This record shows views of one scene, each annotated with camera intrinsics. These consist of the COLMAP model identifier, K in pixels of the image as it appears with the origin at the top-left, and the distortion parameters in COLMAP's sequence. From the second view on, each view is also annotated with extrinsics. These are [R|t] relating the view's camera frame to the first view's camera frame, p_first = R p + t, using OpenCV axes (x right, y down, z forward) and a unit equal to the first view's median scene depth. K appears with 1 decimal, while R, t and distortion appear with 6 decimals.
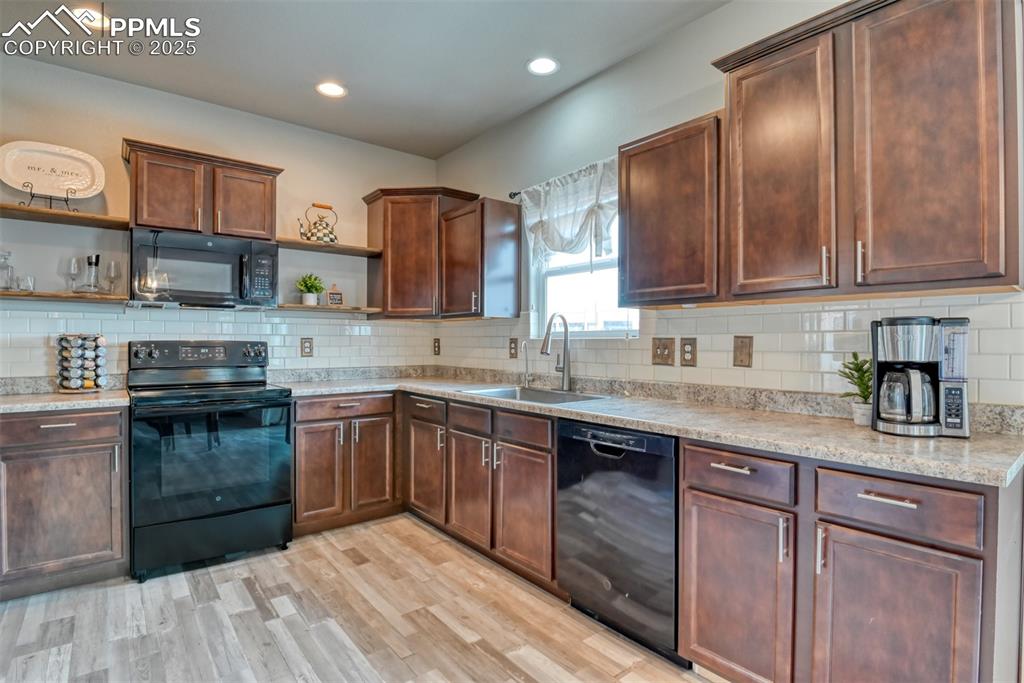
lens RADIAL K [[504.7, 0, 514.9], [0, 504.7, 344.1], [0, 0, 1]] dist [-0.023508, -0.003559]
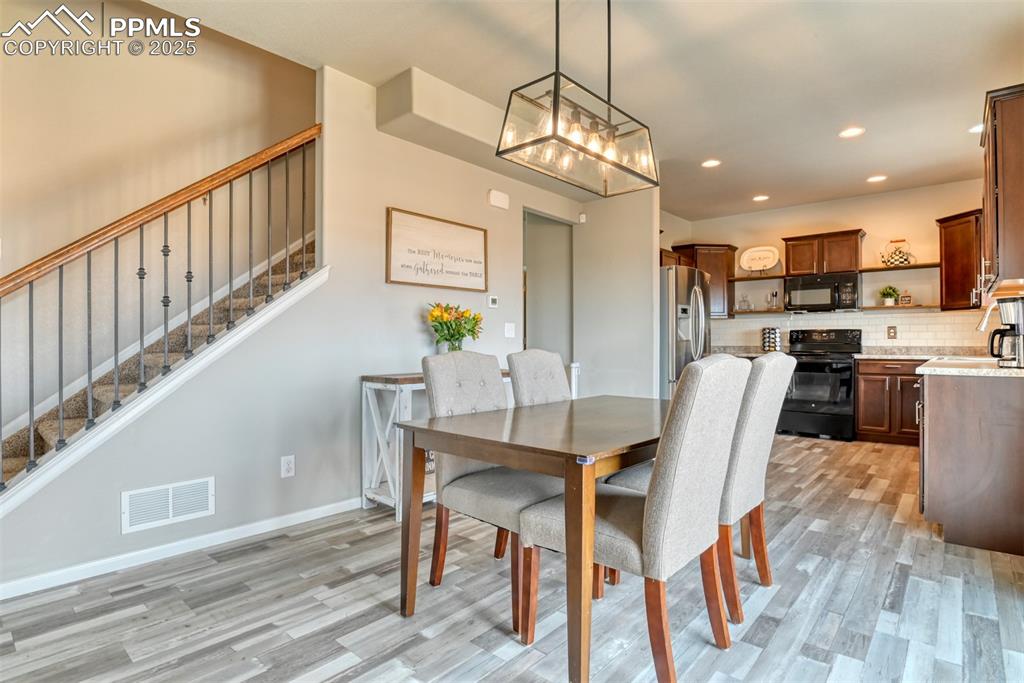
lens RADIAL K [[533.0, 0, 514.7], [0, 533.0, 344.1], [0, 0, 1]] dist [-0.026286, 0.000049]
pose [[0.182922, -0.000933, -0.983127, 1.213467], [0.001876, 0.999998, -0.000599, 0.051562], [0.983126, -0.001735, 0.182923, -0.558921]]
